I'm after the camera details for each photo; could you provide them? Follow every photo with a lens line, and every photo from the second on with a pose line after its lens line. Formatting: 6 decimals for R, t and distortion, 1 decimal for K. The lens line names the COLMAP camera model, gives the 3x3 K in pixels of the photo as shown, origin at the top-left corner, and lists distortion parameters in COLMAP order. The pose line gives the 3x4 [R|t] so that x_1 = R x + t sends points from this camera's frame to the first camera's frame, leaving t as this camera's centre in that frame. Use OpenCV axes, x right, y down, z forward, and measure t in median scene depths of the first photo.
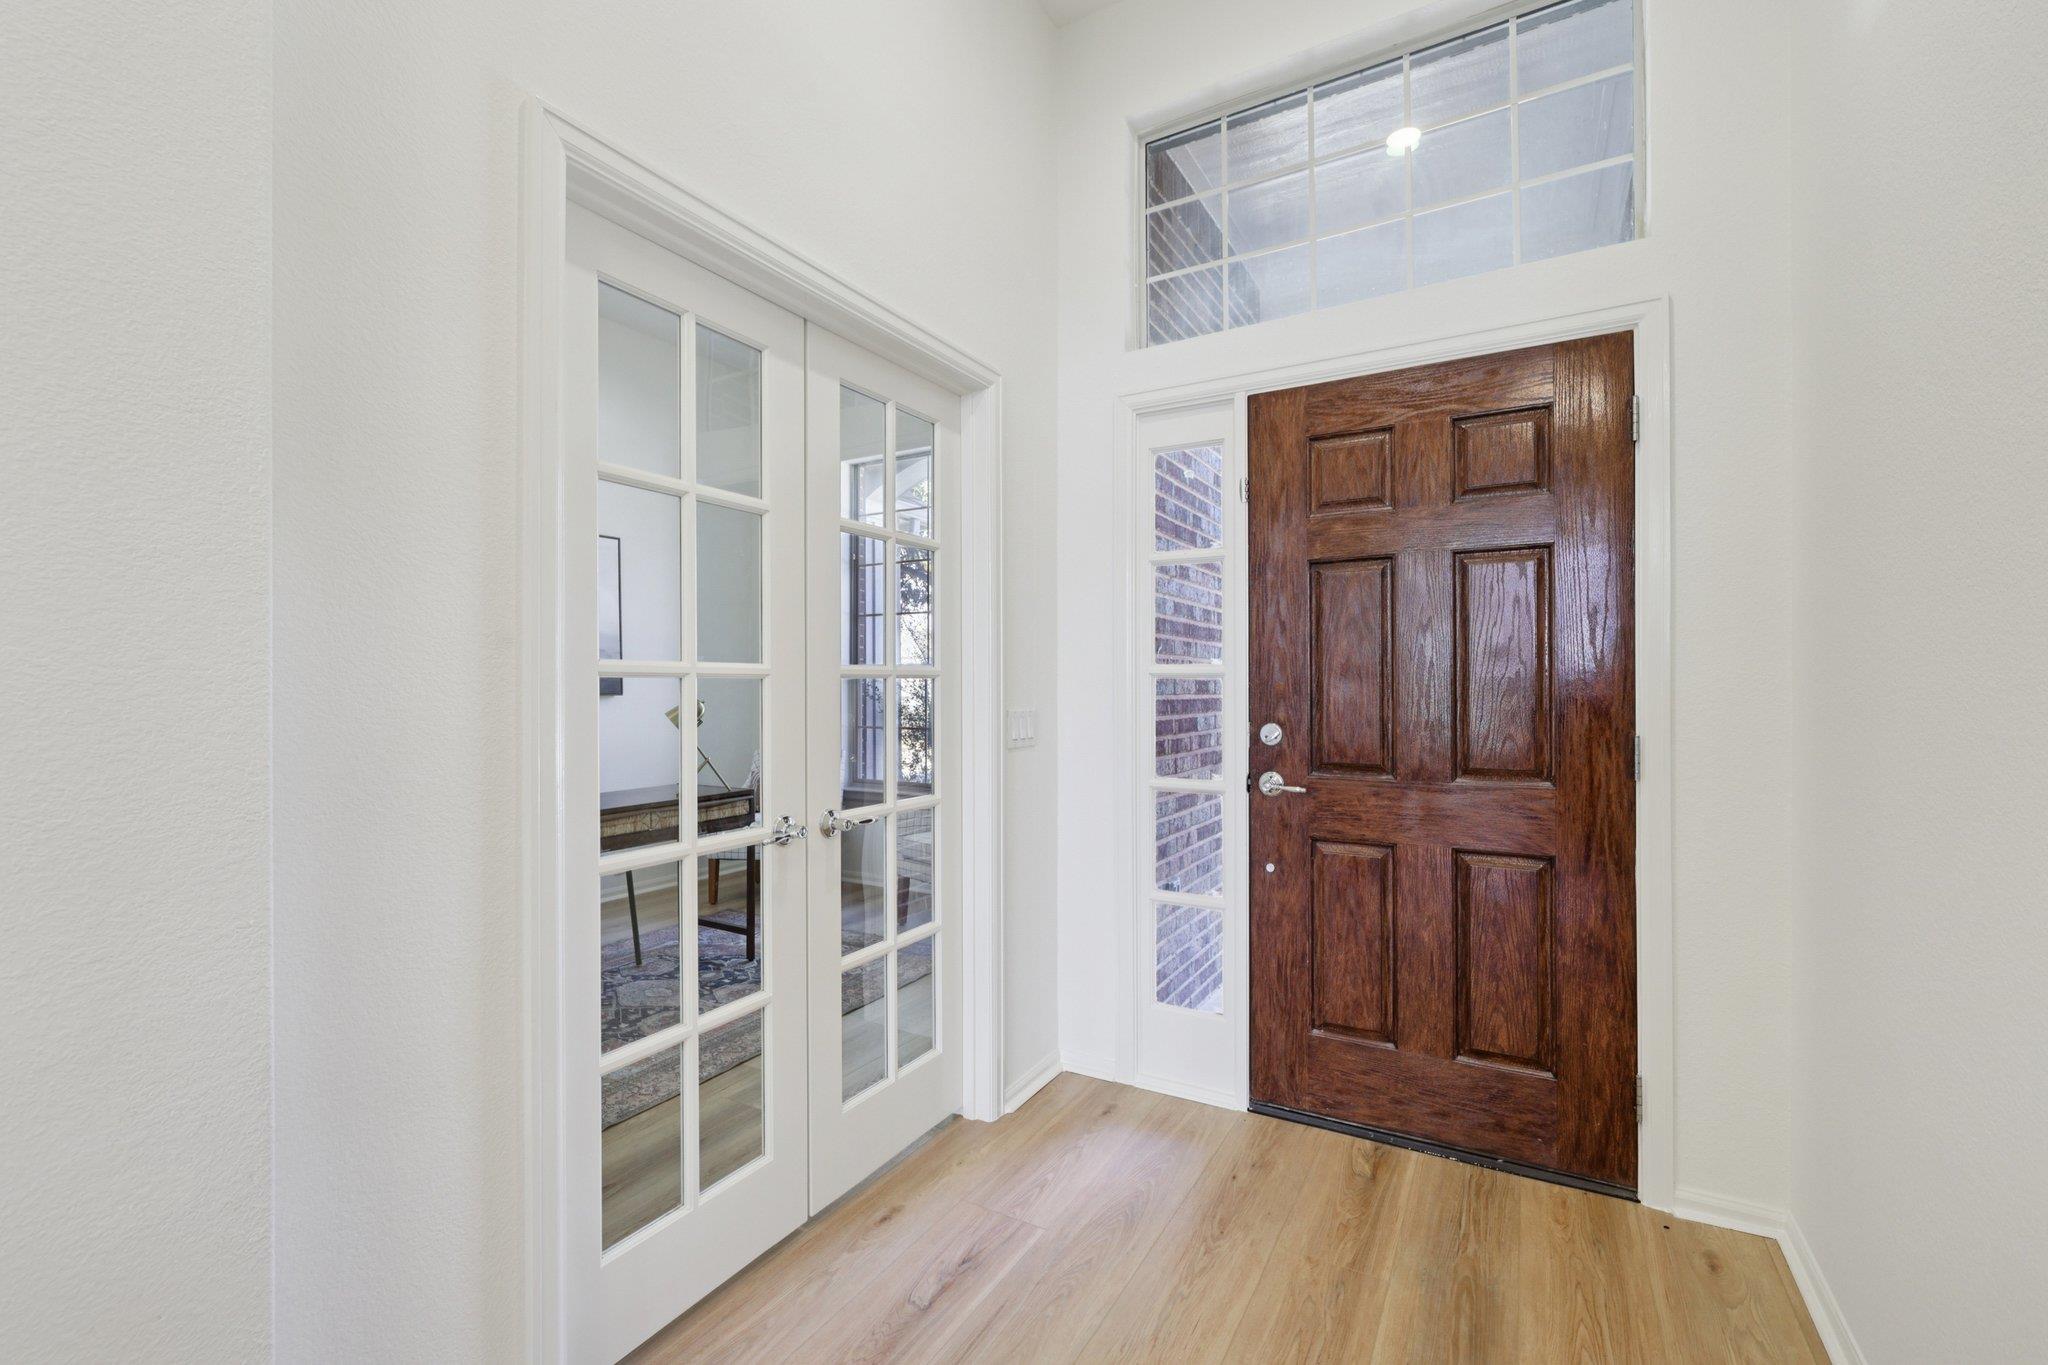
lens RADIAL K [[862.8, 0, 1030.9], [0, 862.8, 675.5], [0, 0, 1]] dist [-0.001655, 0.000428]
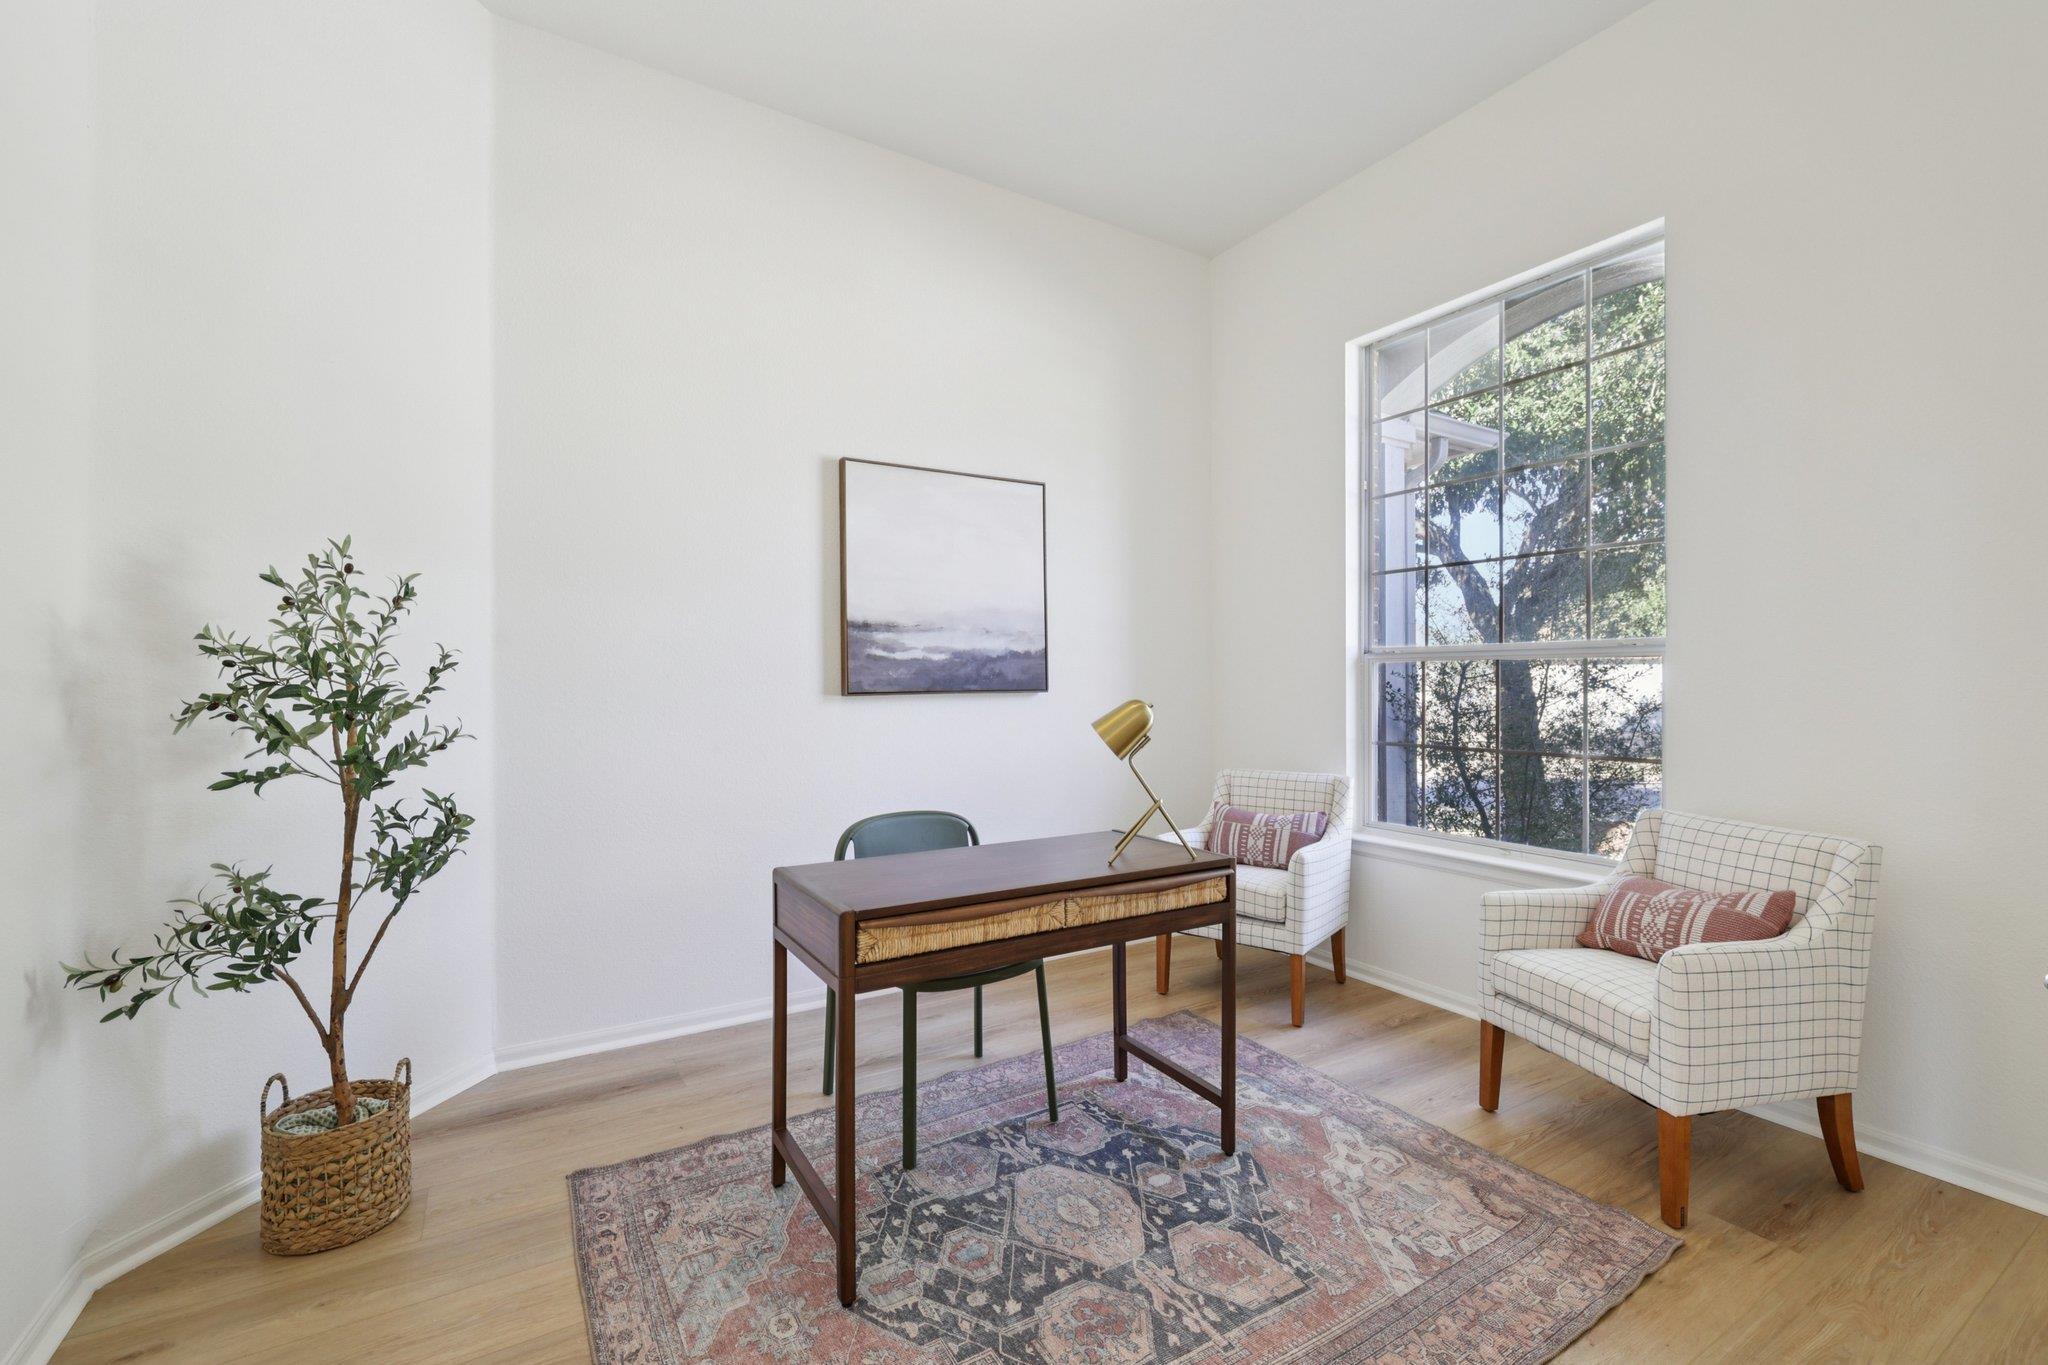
lens RADIAL K [[862.8, 0, 1022.8], [0, 862.8, 680.2], [0, 0, 1]] dist [-0.001655, 0.000428]
pose [[0.875806, 0.003069, -0.482654, -0.198428], [-0.000519, 0.999985, 0.005416, 0.012429], [0.482663, -0.004493, 0.875795, 0.507985]]
